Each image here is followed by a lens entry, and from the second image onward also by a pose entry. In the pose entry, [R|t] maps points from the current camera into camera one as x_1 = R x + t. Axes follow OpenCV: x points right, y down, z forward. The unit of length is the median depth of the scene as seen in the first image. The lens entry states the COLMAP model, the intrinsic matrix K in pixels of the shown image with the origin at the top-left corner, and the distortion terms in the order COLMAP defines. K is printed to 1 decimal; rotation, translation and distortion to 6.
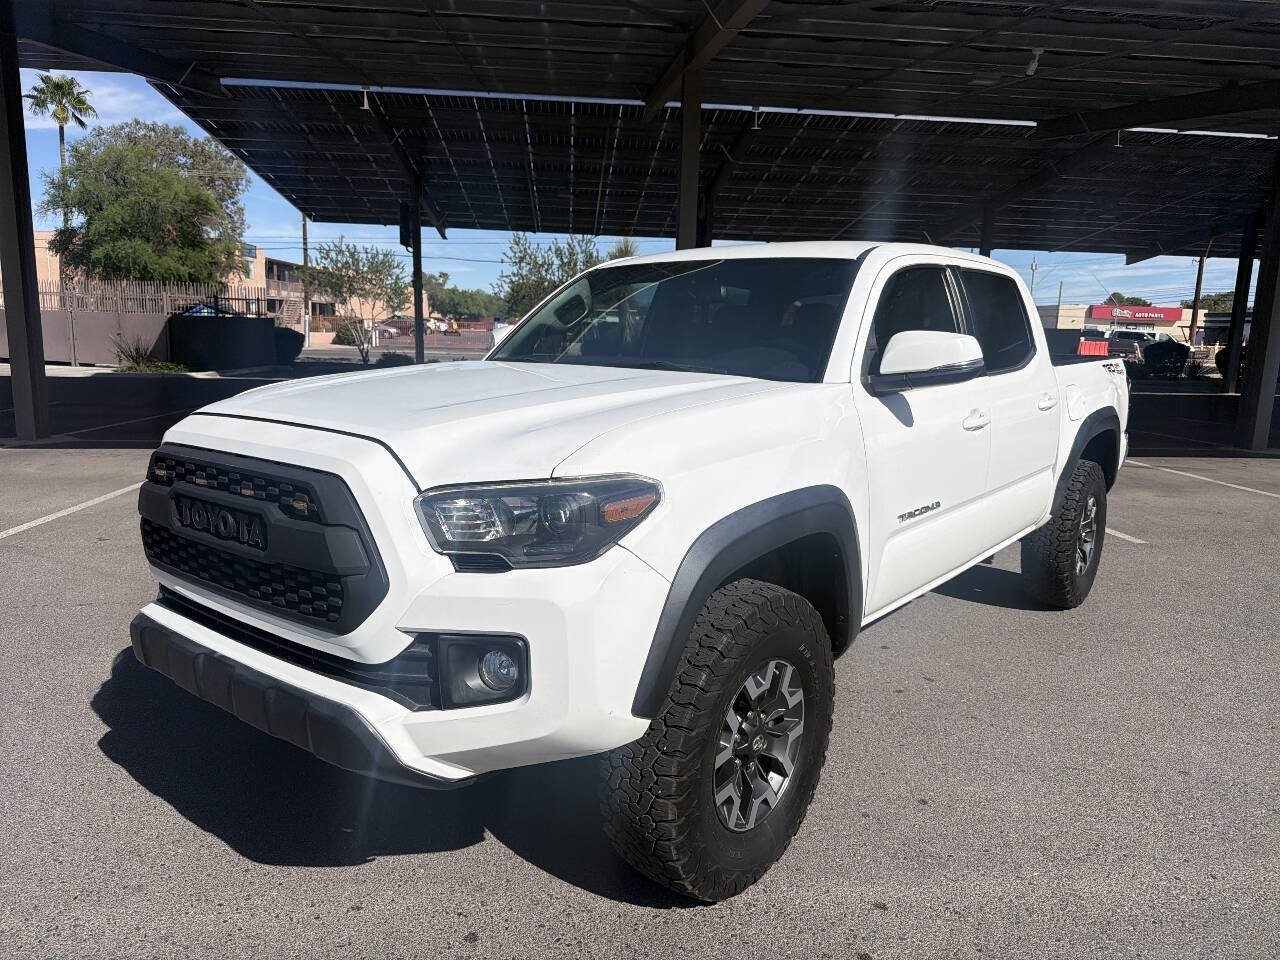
lens RADIAL K [[905.4, 0, 650.3], [0, 905.4, 496.9], [0, 0, 1]] dist [0.063997, -0.082710]
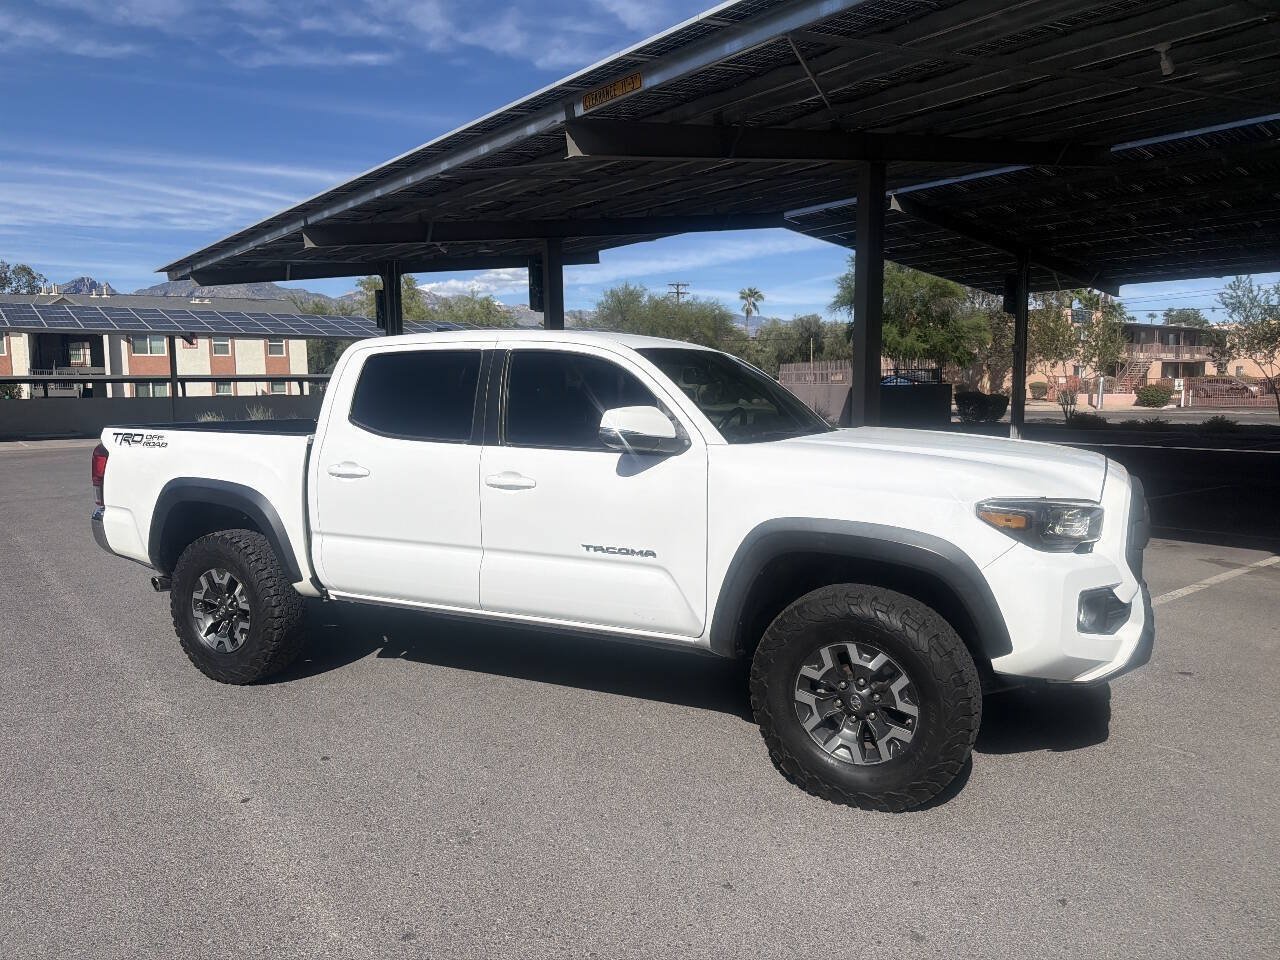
lens RADIAL K [[905.4, 0, 644.6], [0, 905.4, 470.3], [0, 0, 1]] dist [0.063997, -0.082710]
pose [[0.540797, 0.047811, -0.839793, 0.582165], [-0.128735, 0.991326, -0.026463, -0.025069], [0.831243, 0.122422, 0.542261, 0.167046]]
